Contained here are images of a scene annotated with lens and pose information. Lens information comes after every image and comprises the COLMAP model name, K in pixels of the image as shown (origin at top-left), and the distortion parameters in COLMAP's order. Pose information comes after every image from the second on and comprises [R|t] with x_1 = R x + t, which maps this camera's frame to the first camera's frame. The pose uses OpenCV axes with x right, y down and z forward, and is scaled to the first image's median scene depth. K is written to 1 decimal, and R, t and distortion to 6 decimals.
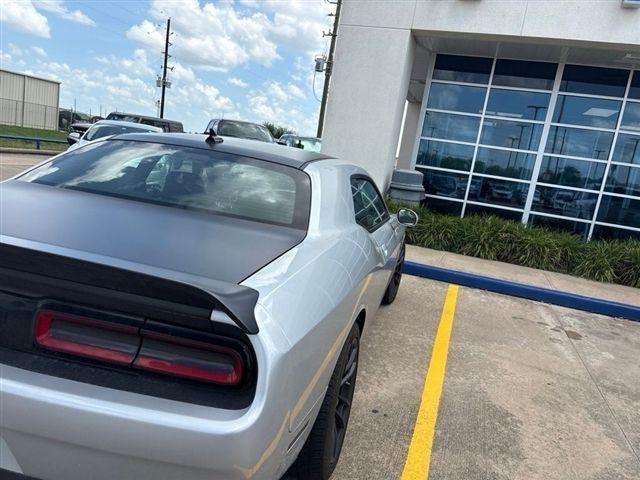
lens RADIAL K [[506.3, 0, 335.7], [0, 506.3, 247.4], [0, 0, 1]] dist [0.032081, -0.044844]
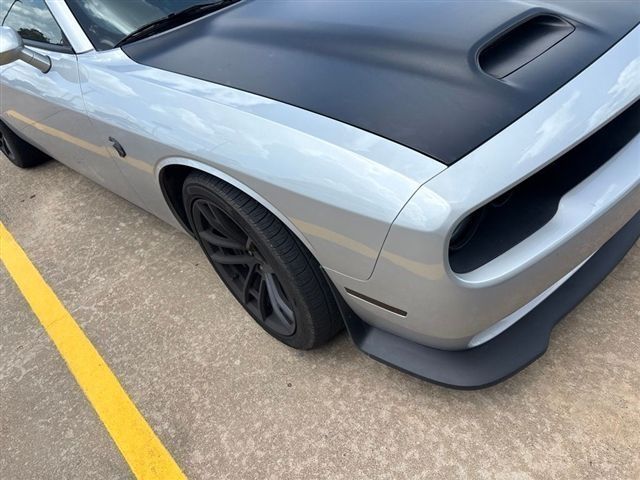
lens RADIAL K [[513.5, 0, 325.6], [0, 513.5, 238.4], [0, 0, 1]] dist [0.044203, -0.048246]
pose [[-0.551195, 0.491520, -0.674235, 0.121837], [-0.006467, 0.805529, 0.592521, -0.066188], [0.834351, 0.330955, -0.440825, 0.466316]]
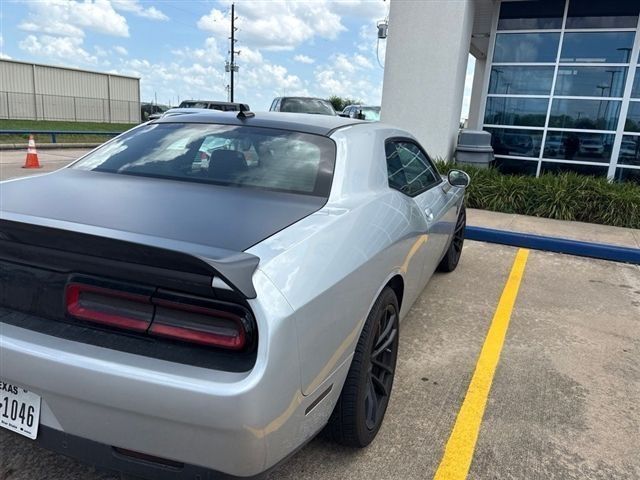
lens RADIAL K [[509.5, 0, 320.0], [0, 509.5, 240.0], [0, 0, 1]] dist [0.011119, 0.003577]
pose [[0.982544, -0.049457, -0.179335, 0.015381], [0.056238, 0.997874, 0.032925, 0.002521], [0.177326, -0.042435, 0.983237, 0.002189]]
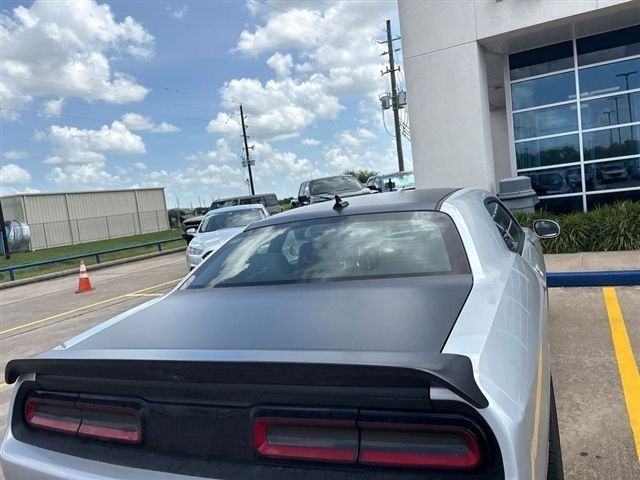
lens RADIAL K [[507.7, 0, 323.6], [0, 507.7, 237.7], [0, 0, 1]] dist [0.039915, -0.040118]
pose [[0.946910, -0.247309, -0.205424, -0.016197], [0.226112, 0.966518, -0.121312, -0.006864], [0.228547, 0.068423, 0.971125, 0.003824]]
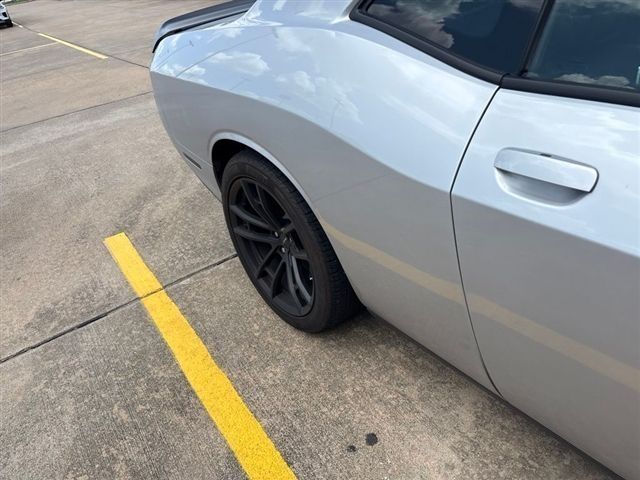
lens RADIAL K [[506.3, 0, 335.7], [0, 506.3, 247.4], [0, 0, 1]] dist [0.032081, -0.044844]
pose [[-0.654658, 0.357506, -0.666042, 0.082868], [-0.072160, 0.847516, 0.525841, -0.023530], [0.752473, 0.392308, -0.529036, 0.259752]]
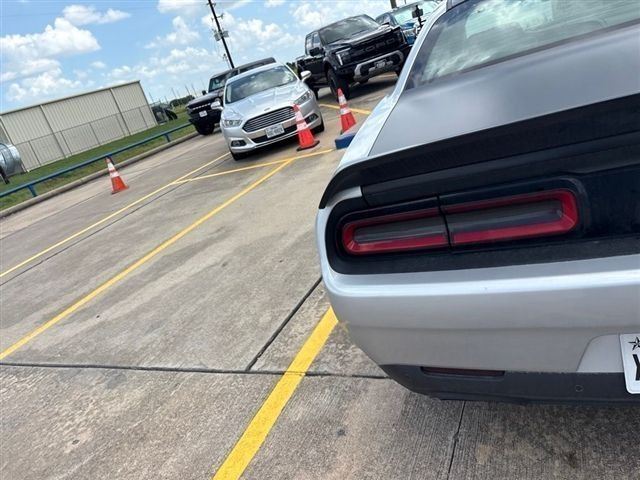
lens RADIAL K [[510.8, 0, 321.5], [0, 510.8, 254.8], [0, 0, 1]] dist [0.048830, -0.062379]
pose [[0.893561, -0.346770, -0.285131, -0.102891], [0.396913, 0.906992, 0.140804, -0.010146], [0.209785, -0.238989, 0.948090, 0.016680]]
